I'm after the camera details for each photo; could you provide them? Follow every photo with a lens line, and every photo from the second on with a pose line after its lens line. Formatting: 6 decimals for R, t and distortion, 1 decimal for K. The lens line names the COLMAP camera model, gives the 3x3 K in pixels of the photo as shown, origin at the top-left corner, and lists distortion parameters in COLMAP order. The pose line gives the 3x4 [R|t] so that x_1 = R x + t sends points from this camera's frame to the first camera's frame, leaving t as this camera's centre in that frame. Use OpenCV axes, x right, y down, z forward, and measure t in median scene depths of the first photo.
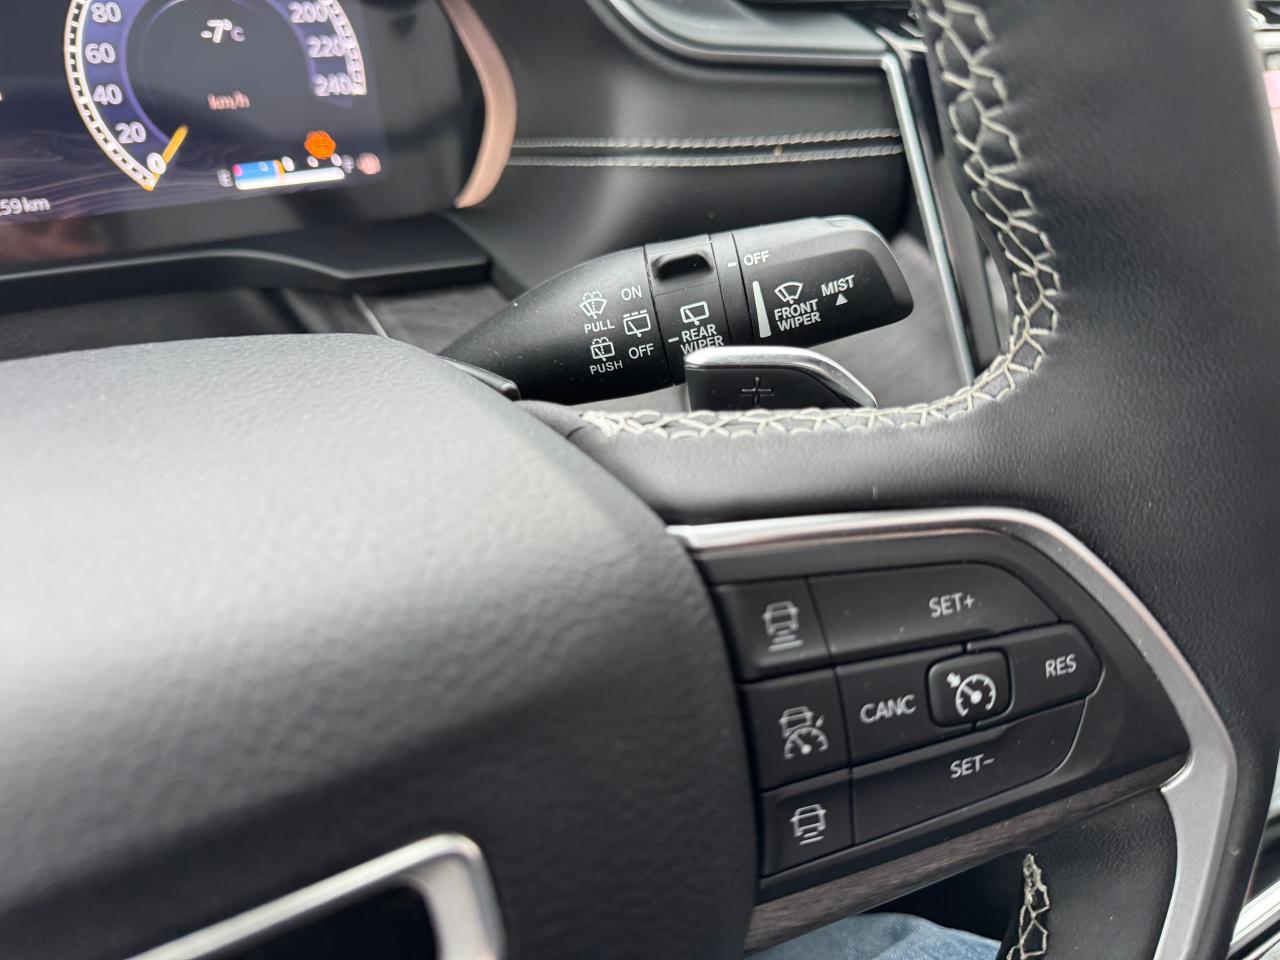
lens RADIAL K [[985.4, 0, 637.0], [0, 985.4, 523.0], [0, 0, 1]] dist [0.225594, -0.413407]
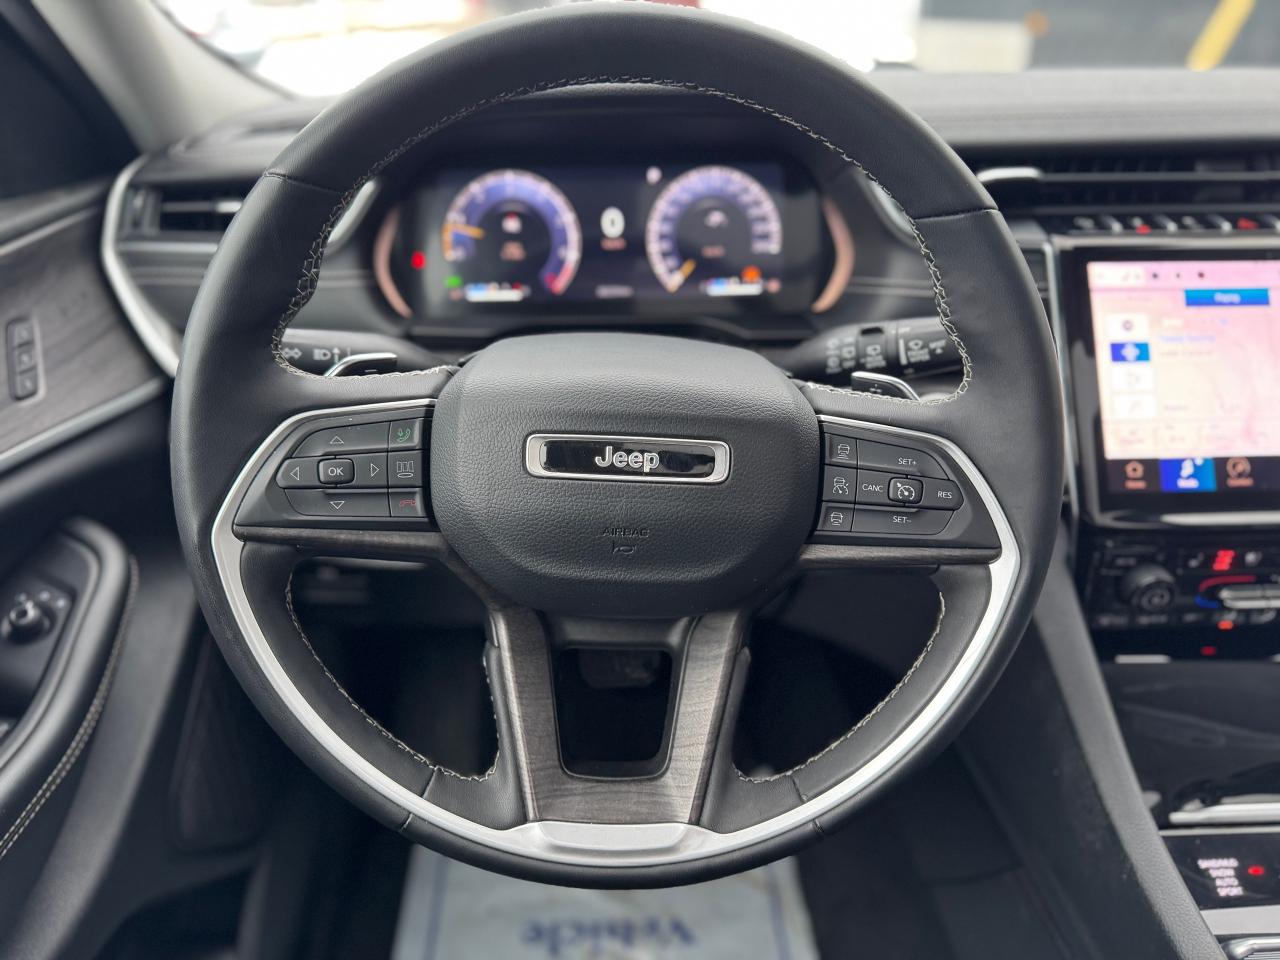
lens RADIAL K [[900.6, 0, 640.0], [0, 900.6, 480.0], [0, 0, 1]] dist [0.031039, -0.031431]
pose [[0.888862, 0.159580, -0.429488, 0.509880], [-0.215328, 0.972910, -0.084148, 0.360439], [0.404424, 0.167276, 0.899144, -1.003633]]
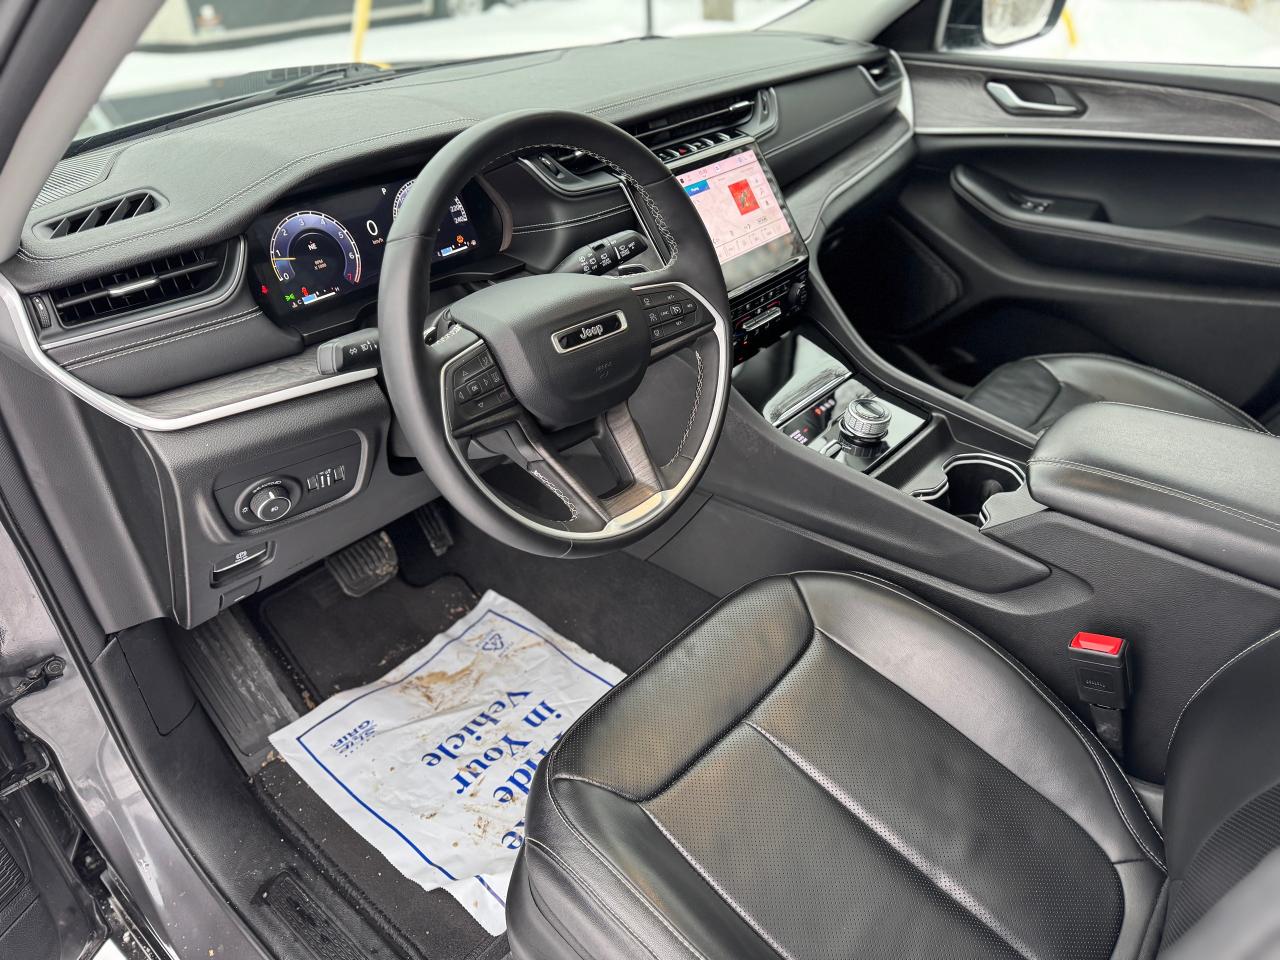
lens RADIAL K [[898.2, 0, 643.0], [0, 898.2, 482.2], [0, 0, 1]] dist [0.030502, -0.032242]
pose [[0.939673, -0.251912, 0.231421, -0.923034], [0.257304, 0.966305, 0.007098, 0.750074], [-0.225411, 0.052876, 0.972828, -2.780901]]
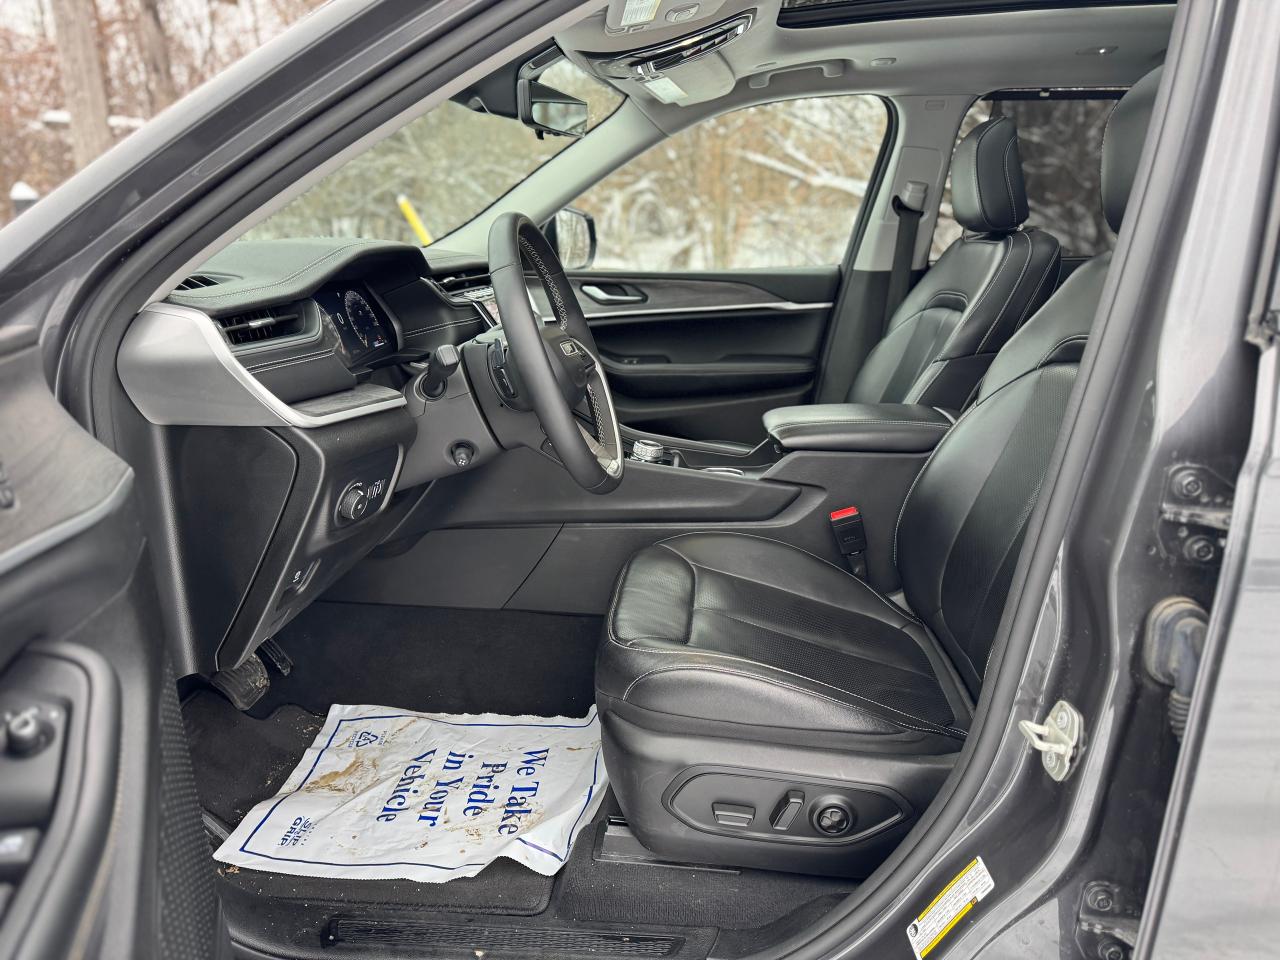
lens RADIAL K [[910.3, 0, 642.1], [0, 910.3, 501.9], [0, 0, 1]] dist [0.063515, 0.001222]
pose [[0.546670, -0.278488, 0.789681, -4.272729], [0.497993, 0.866293, -0.039239, 1.344381], [-0.673168, 0.414707, 0.612261, -2.623567]]
